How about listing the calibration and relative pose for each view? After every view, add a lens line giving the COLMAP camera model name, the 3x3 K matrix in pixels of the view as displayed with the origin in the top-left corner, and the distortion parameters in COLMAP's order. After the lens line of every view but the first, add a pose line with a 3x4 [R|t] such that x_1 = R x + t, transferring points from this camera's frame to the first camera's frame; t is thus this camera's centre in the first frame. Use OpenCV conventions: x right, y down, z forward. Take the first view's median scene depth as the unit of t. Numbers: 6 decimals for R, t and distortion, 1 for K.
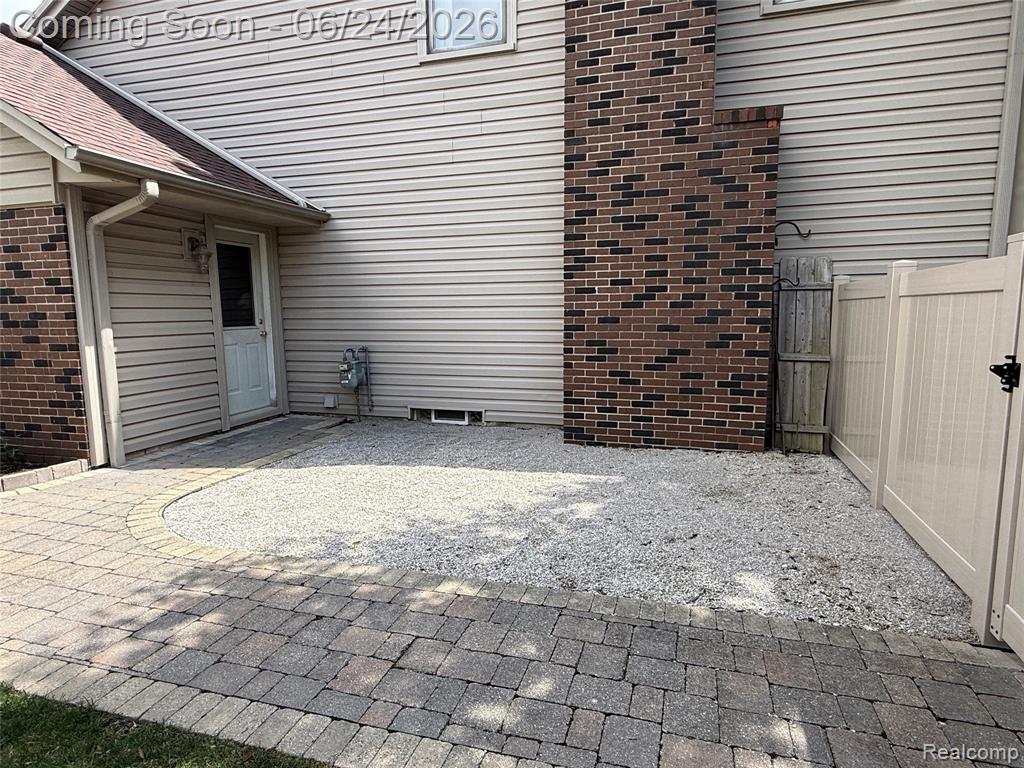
lens RADIAL K [[599.0, 0, 511.5], [0, 599.0, 388.4], [0, 0, 1]] dist [0.000159, 0.001703]
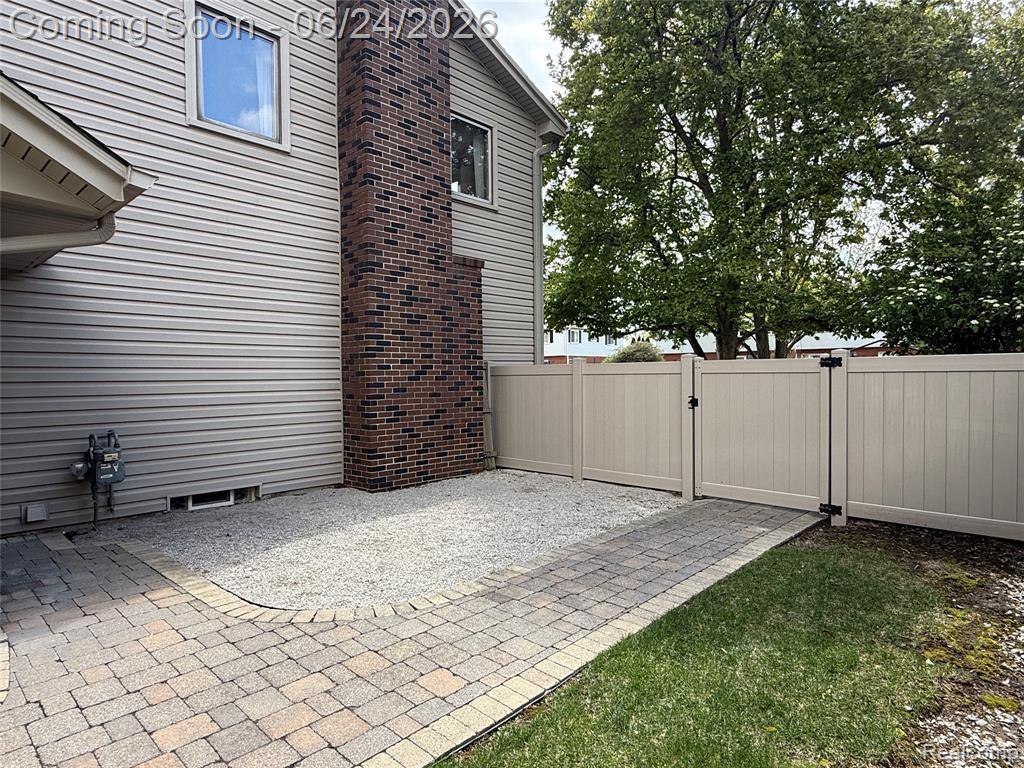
lens RADIAL K [[599.0, 0, 518.1], [0, 599.0, 387.6], [0, 0, 1]] dist [0.000159, 0.001703]
pose [[0.429414, -0.013600, 0.903005, -0.937211], [0.123498, 0.991378, -0.043797, -0.031437], [-0.894624, 0.130326, 0.427391, 0.220665]]
